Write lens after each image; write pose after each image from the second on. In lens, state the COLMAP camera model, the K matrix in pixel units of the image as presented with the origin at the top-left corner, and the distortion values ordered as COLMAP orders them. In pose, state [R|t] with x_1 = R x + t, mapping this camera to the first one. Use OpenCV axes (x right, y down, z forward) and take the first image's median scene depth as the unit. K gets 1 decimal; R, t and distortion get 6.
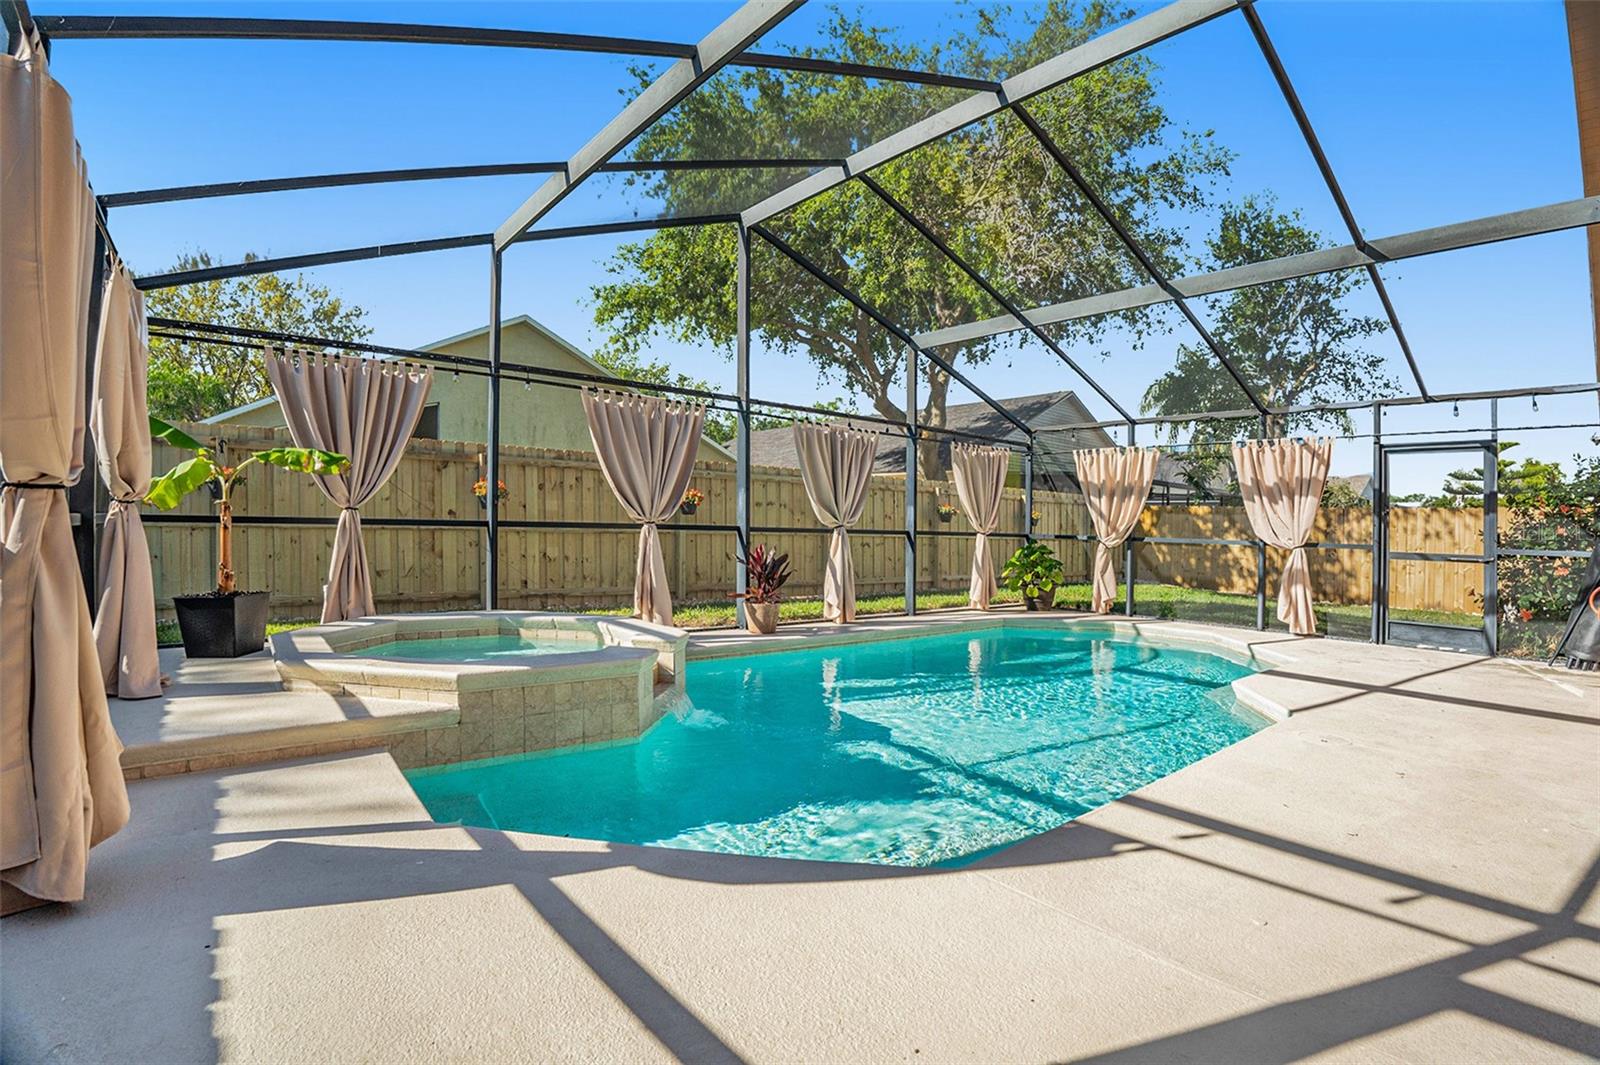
lens RADIAL K [[749.3, 0, 784.8], [0, 749.3, 521.4], [0, 0, 1]] dist [-0.084084, 0.018009]
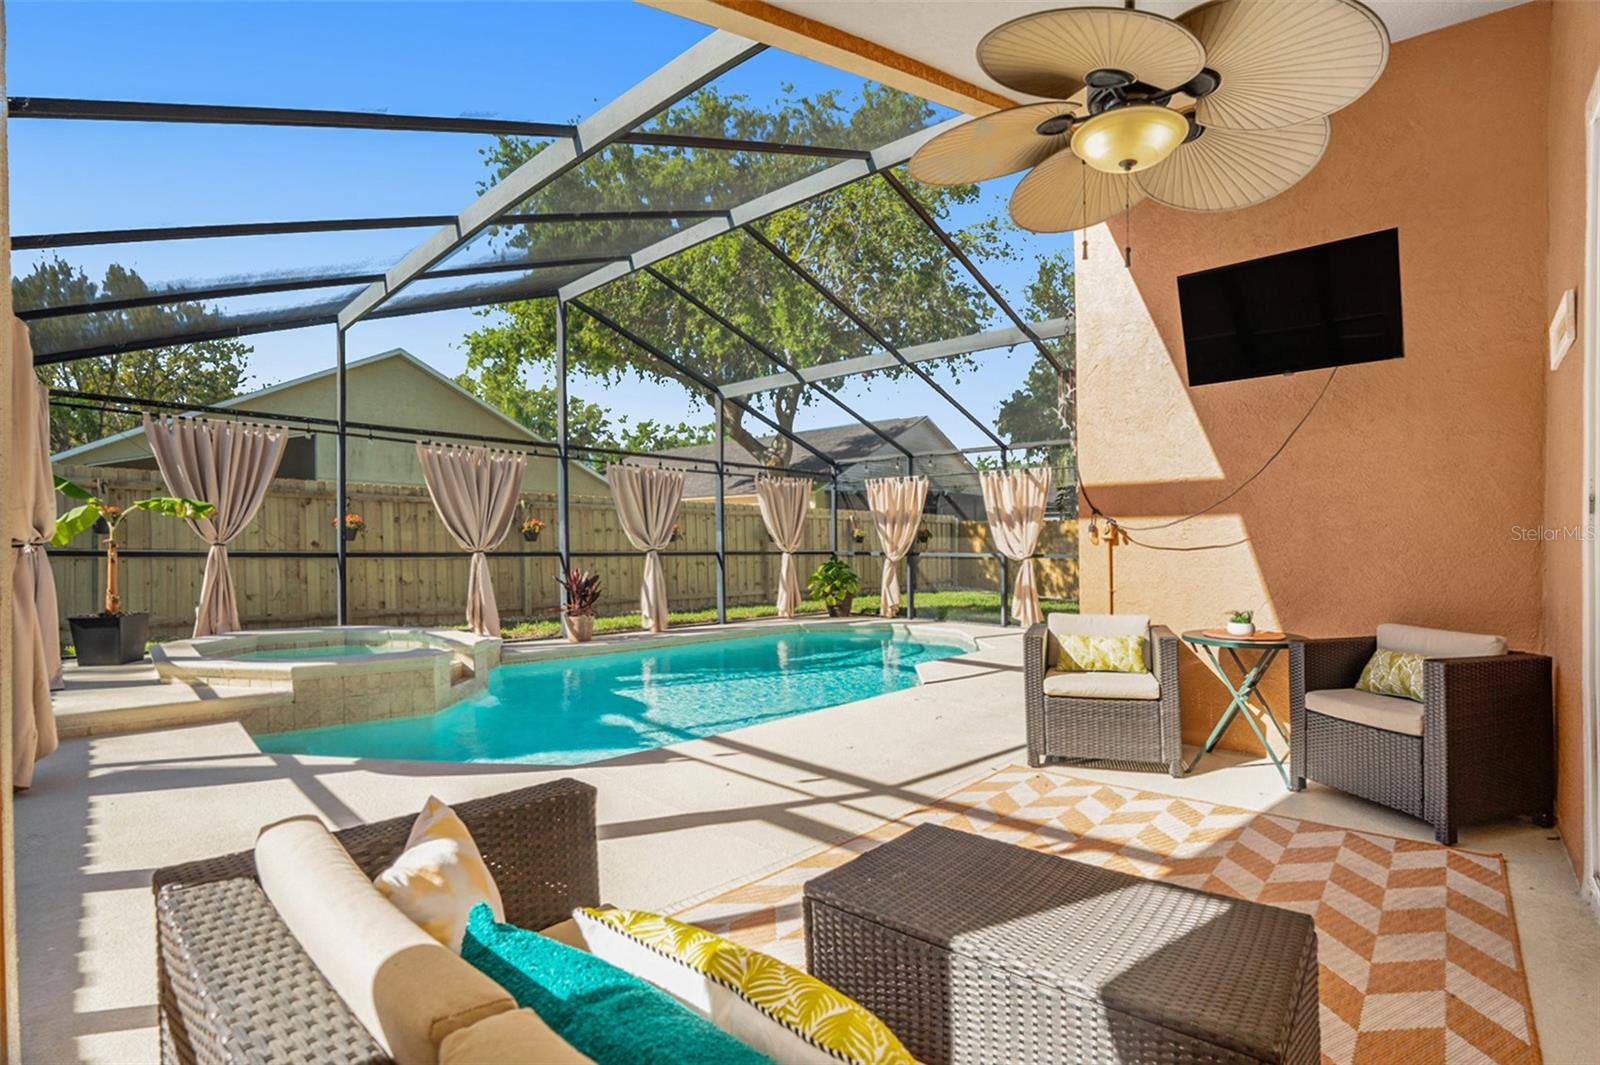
lens RADIAL K [[772.3, 0, 796.9], [0, 772.3, 537.9], [0, 0, 1]] dist [-0.084944, 0.014278]
pose [[0.995051, -0.013054, 0.098507, 0.200801], [0.012316, 0.999891, 0.008099, -0.022684], [-0.098602, -0.006846, 0.995103, -0.263391]]
